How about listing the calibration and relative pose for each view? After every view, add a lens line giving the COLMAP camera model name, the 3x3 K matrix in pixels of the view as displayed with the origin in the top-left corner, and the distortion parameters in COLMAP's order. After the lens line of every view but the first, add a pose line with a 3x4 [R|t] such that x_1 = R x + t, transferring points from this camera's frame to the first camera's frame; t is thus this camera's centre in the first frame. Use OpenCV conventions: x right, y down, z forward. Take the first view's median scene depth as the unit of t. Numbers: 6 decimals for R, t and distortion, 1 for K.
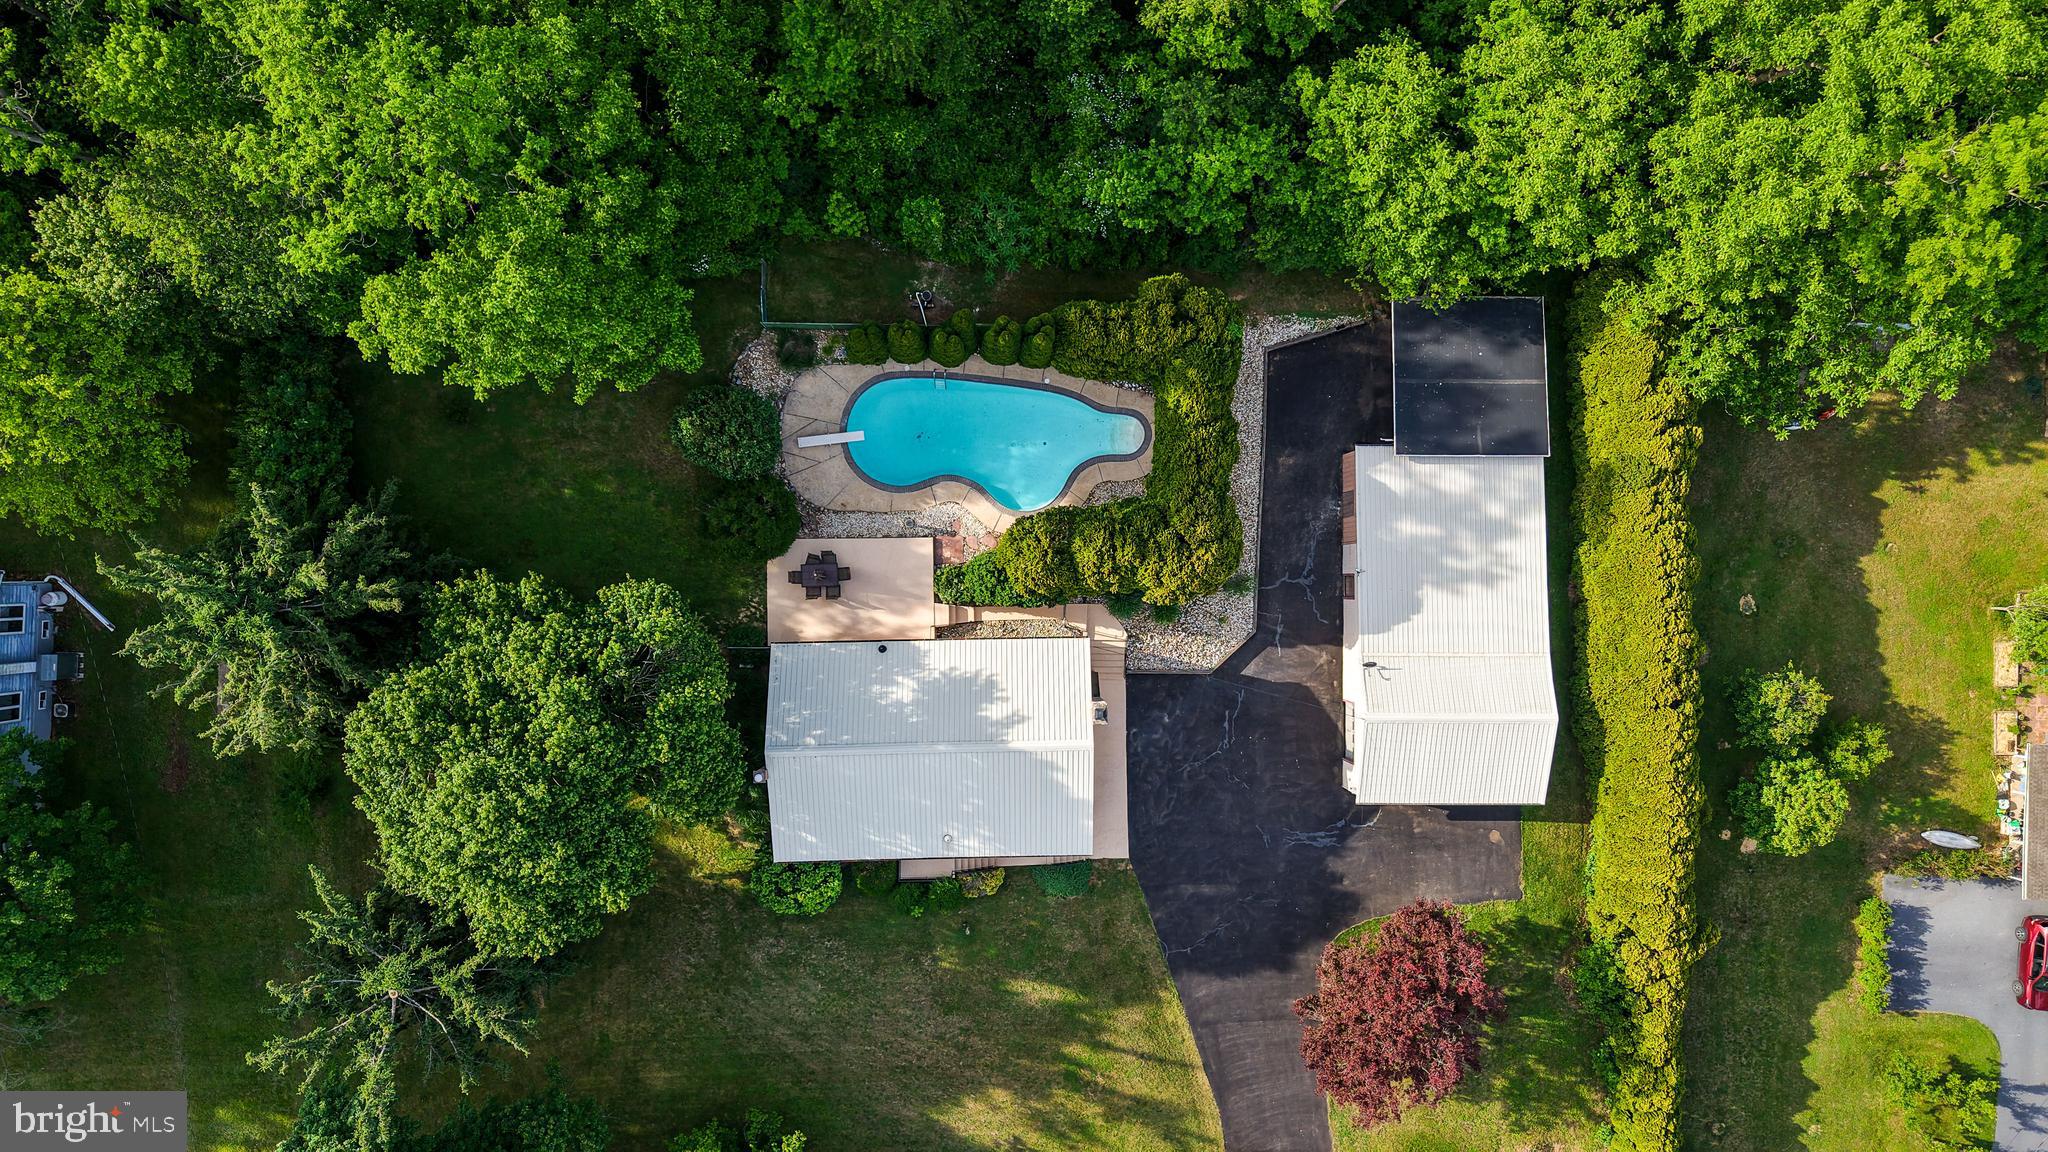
lens RADIAL K [[1390.3, 0, 1029.7], [0, 1390.3, 577.5], [0, 0, 1]] dist [0.001225, -0.000288]
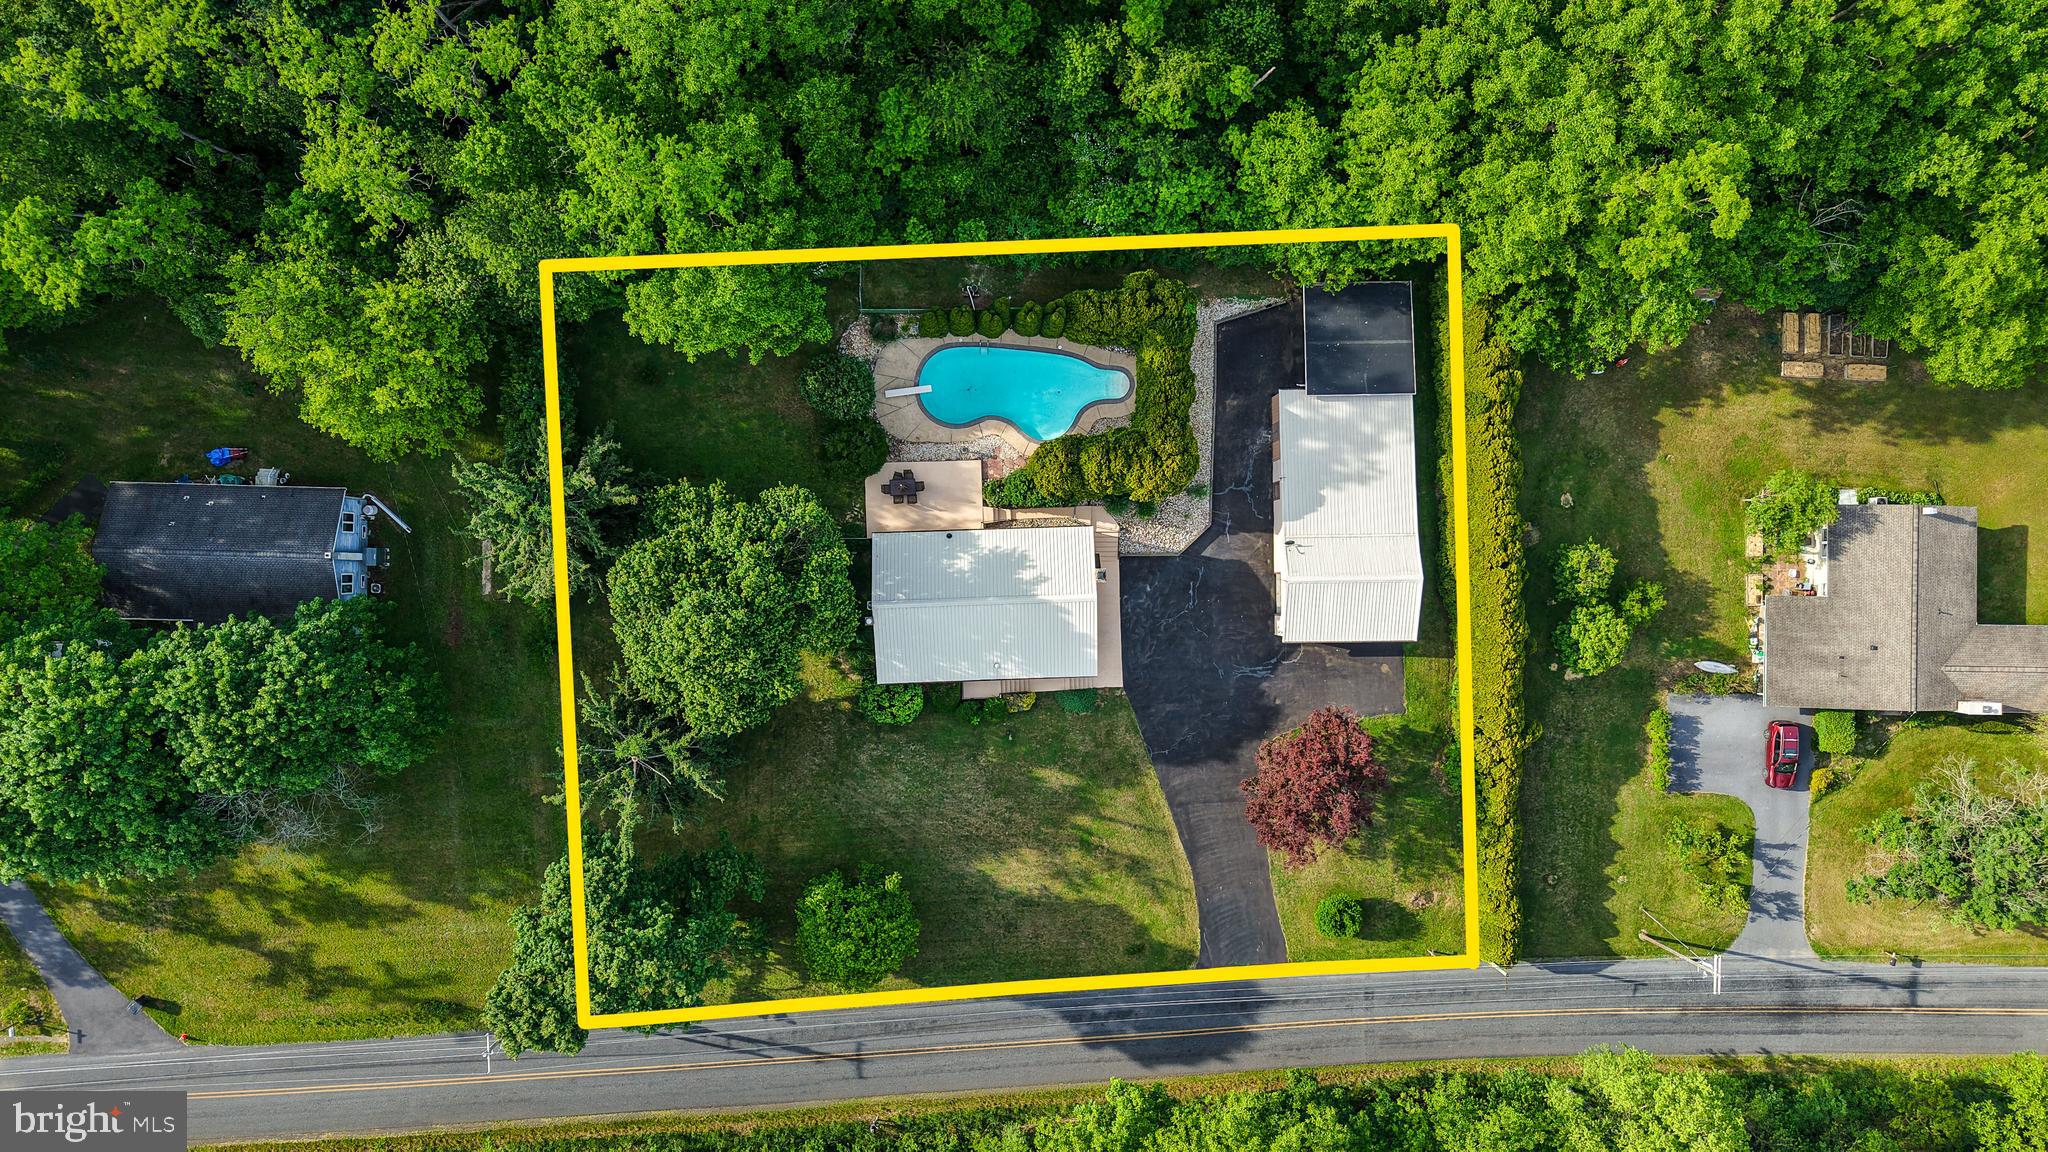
lens RADIAL K [[1352.4, 0, 1027.9], [0, 1352.4, 574.5], [0, 0, 1]] dist [0.042698, -0.078145]
pose [[0.999849, -0.017383, 0.000511, -0.025661], [0.017378, 0.999813, 0.008456, 0.080247], [-0.000658, -0.008446, 0.999964, -0.394817]]
